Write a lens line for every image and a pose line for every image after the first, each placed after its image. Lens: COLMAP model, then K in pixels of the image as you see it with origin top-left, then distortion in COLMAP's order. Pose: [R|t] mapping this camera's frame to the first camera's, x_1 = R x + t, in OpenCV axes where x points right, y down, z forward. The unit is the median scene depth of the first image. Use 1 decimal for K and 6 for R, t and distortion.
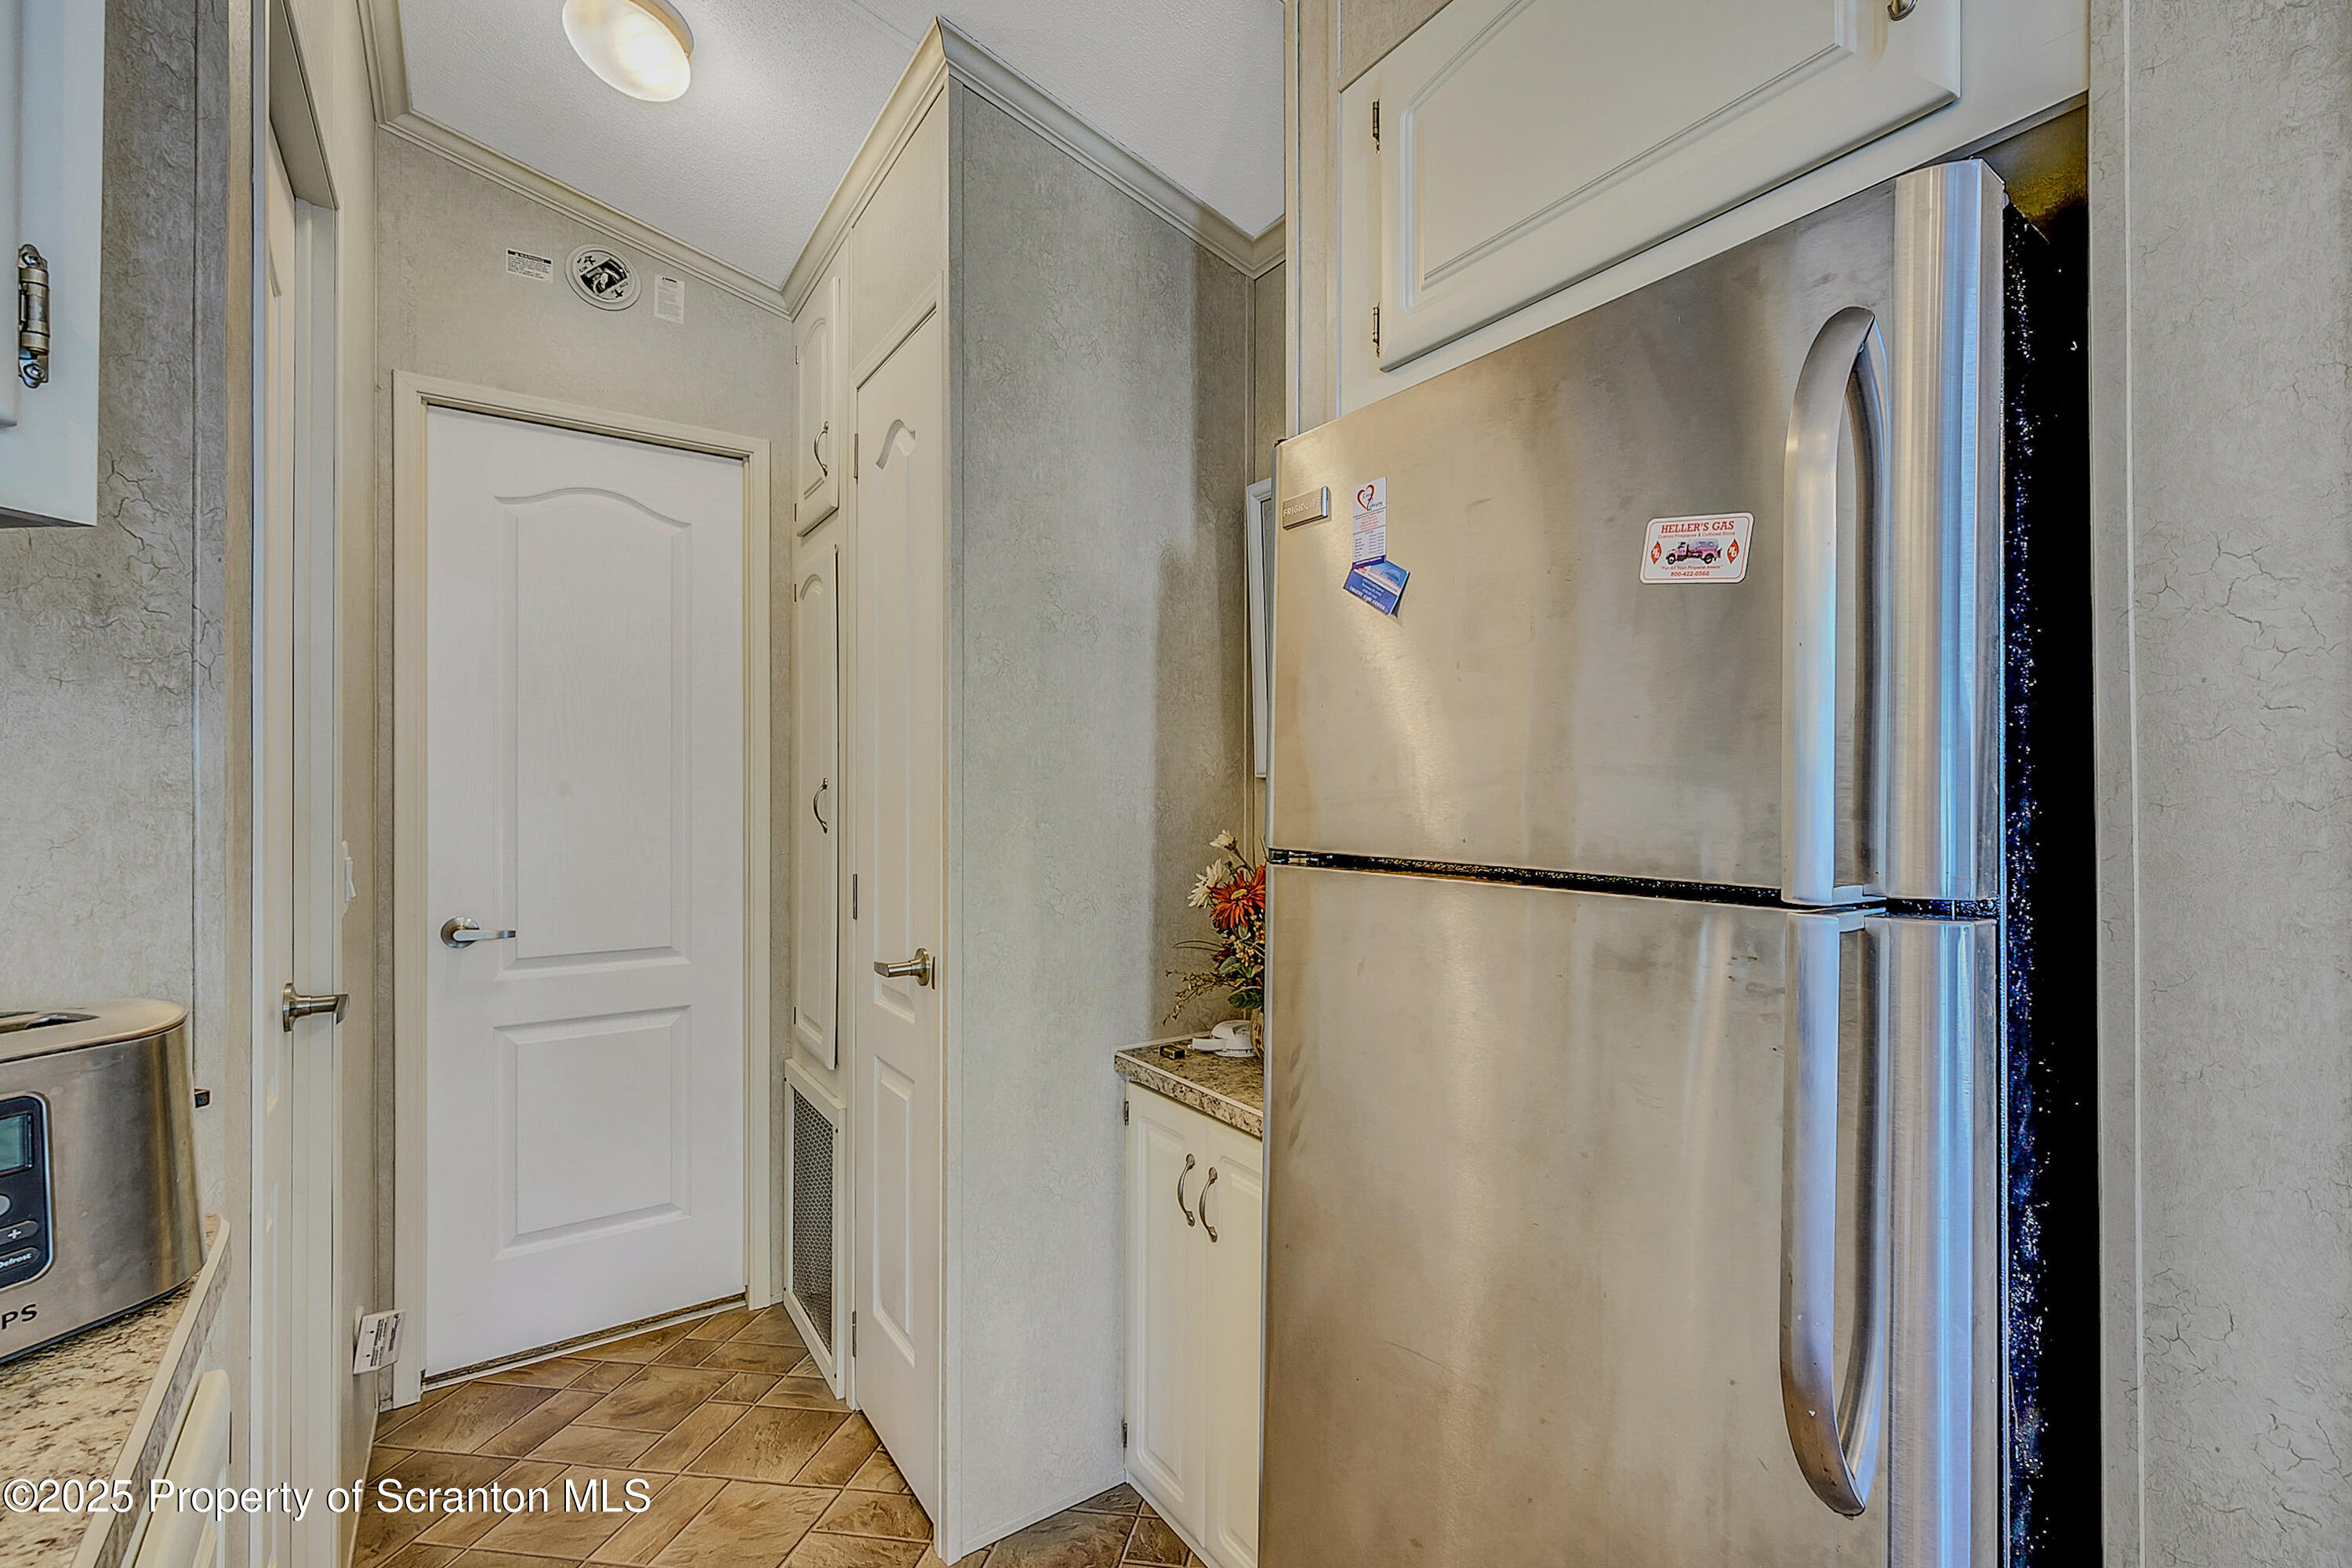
lens RADIAL K [[923.4, 0, 1247.8], [0, 923.4, 794.7], [0, 0, 1]] dist [-0.000845, 0.000213]
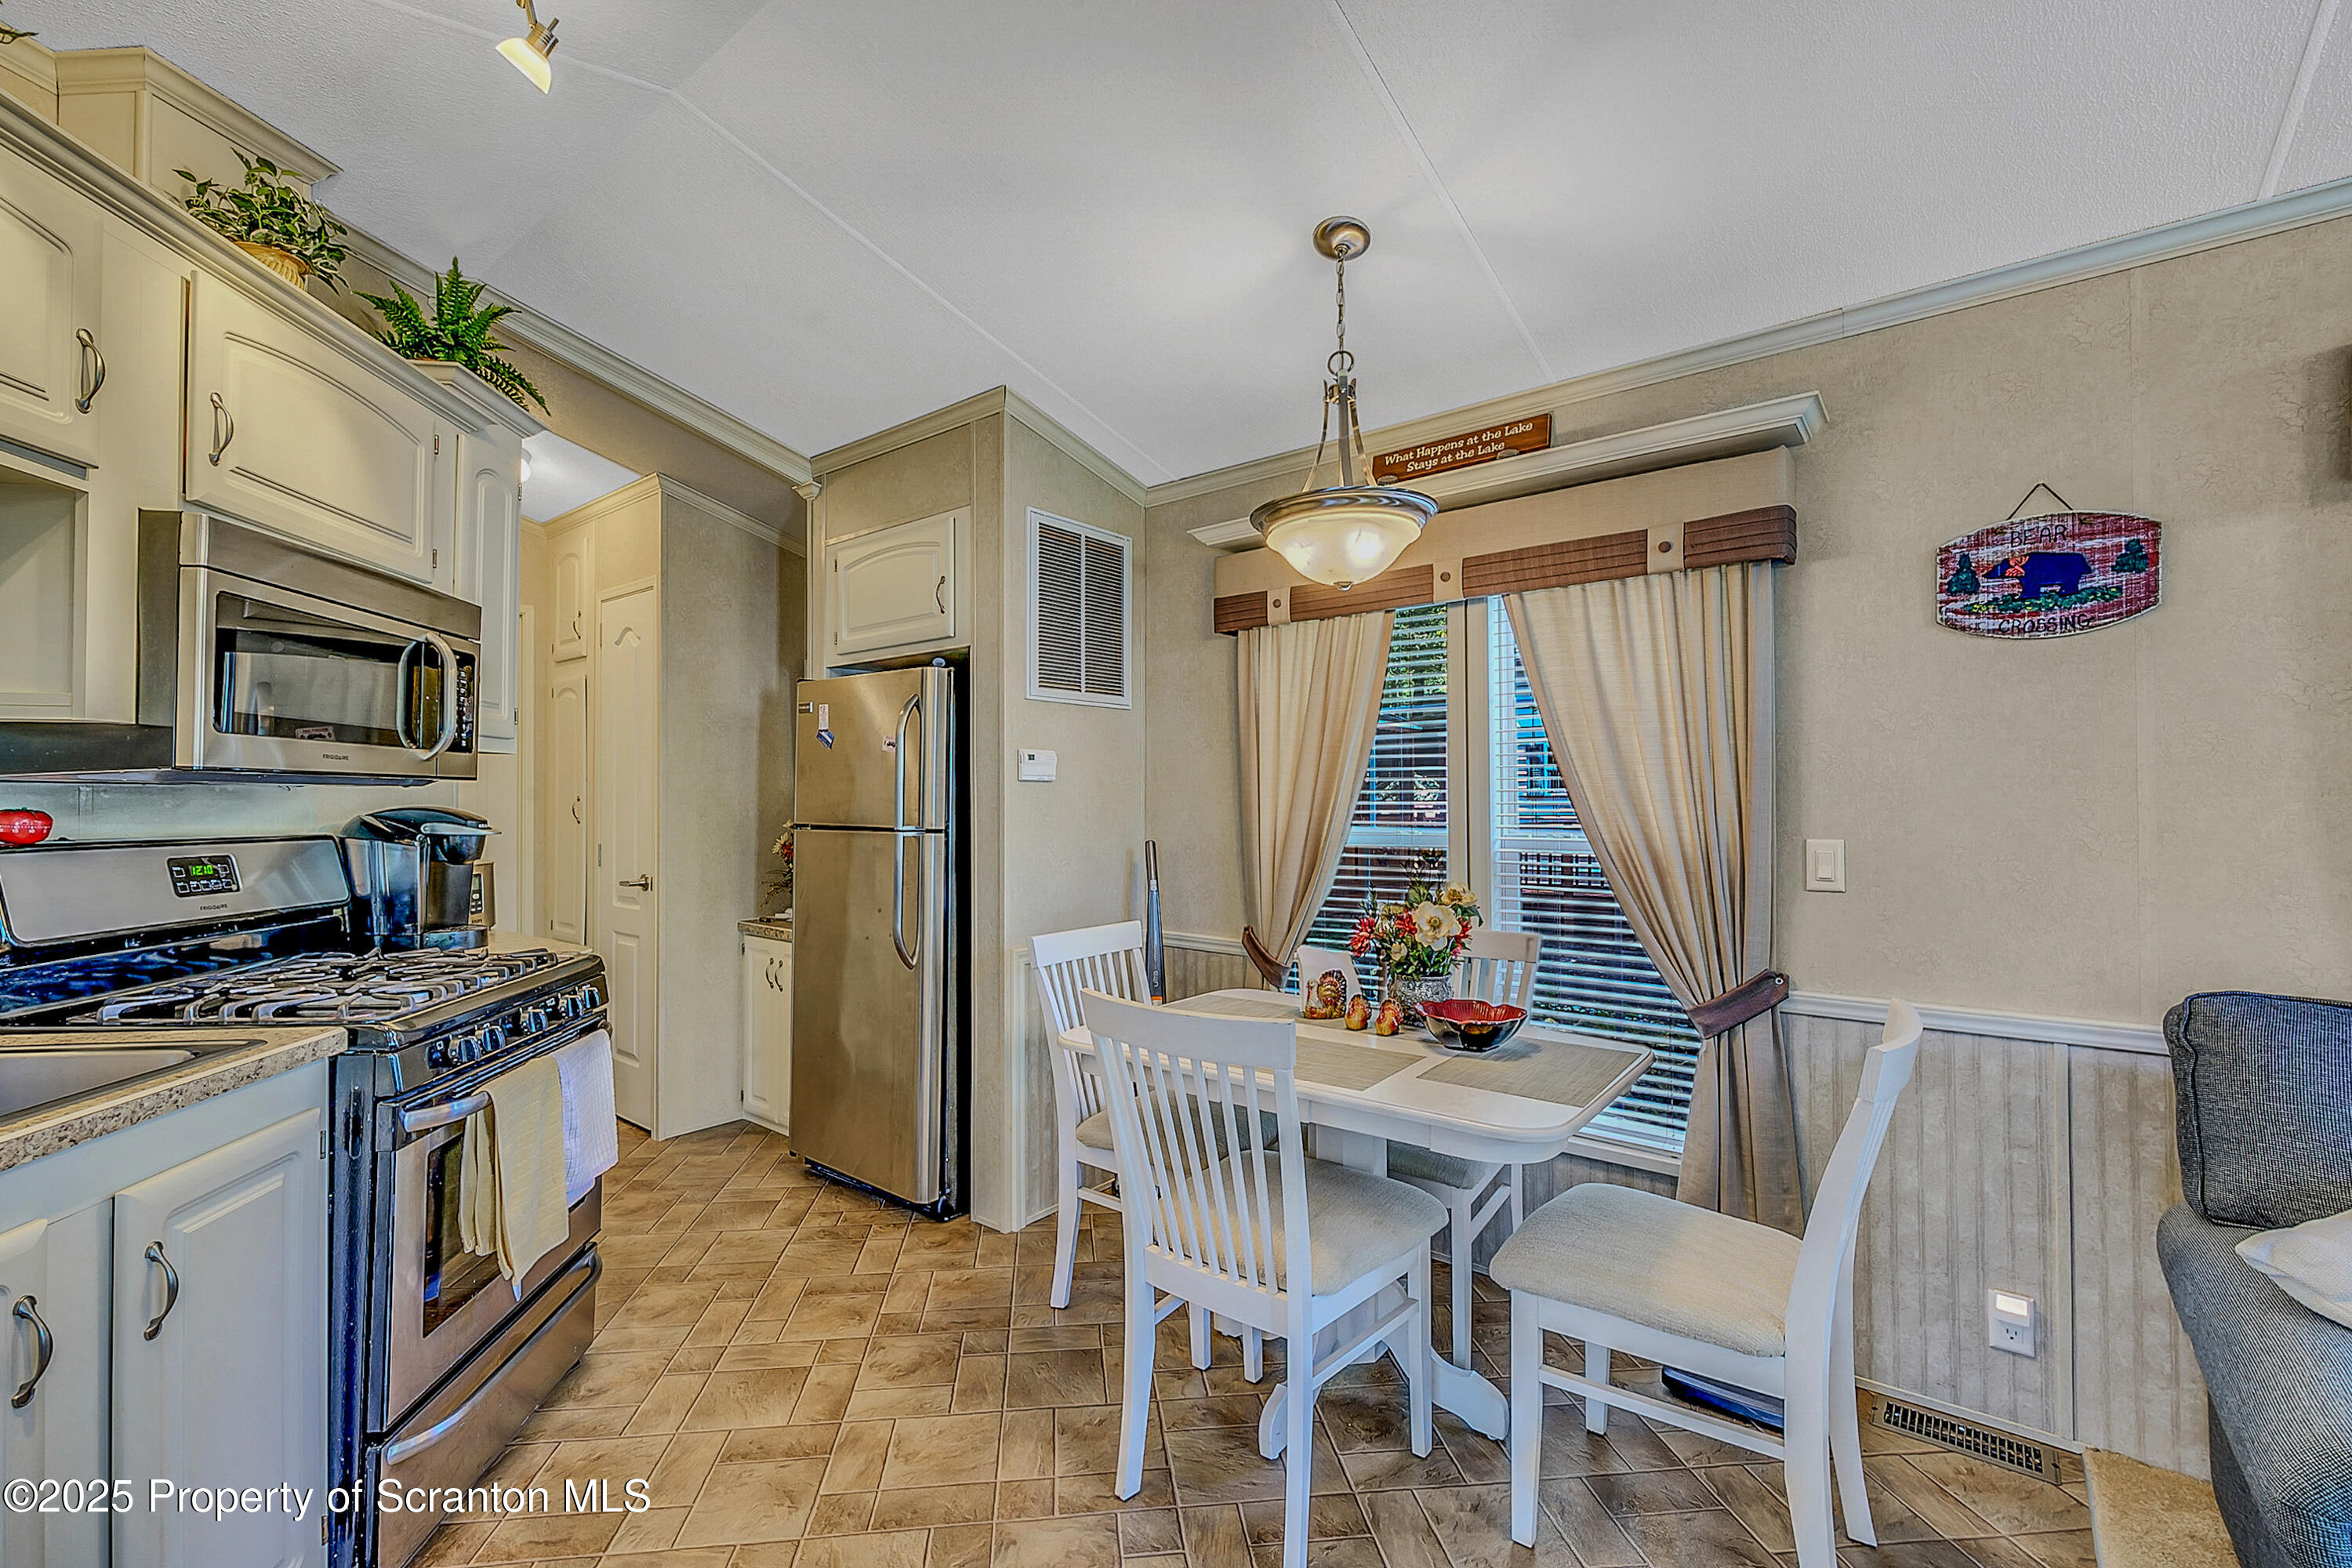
lens RADIAL K [[1113.3, 0, 1215.9], [0, 1113.3, 785.0], [0, 0, 1]] dist [-0.000521, -0.001029]
pose [[0.971396, -0.000966, 0.237465, 0.323077], [0.002646, 0.999974, -0.006755, -0.023551], [-0.237452, 0.007190, 0.971373, -1.792471]]
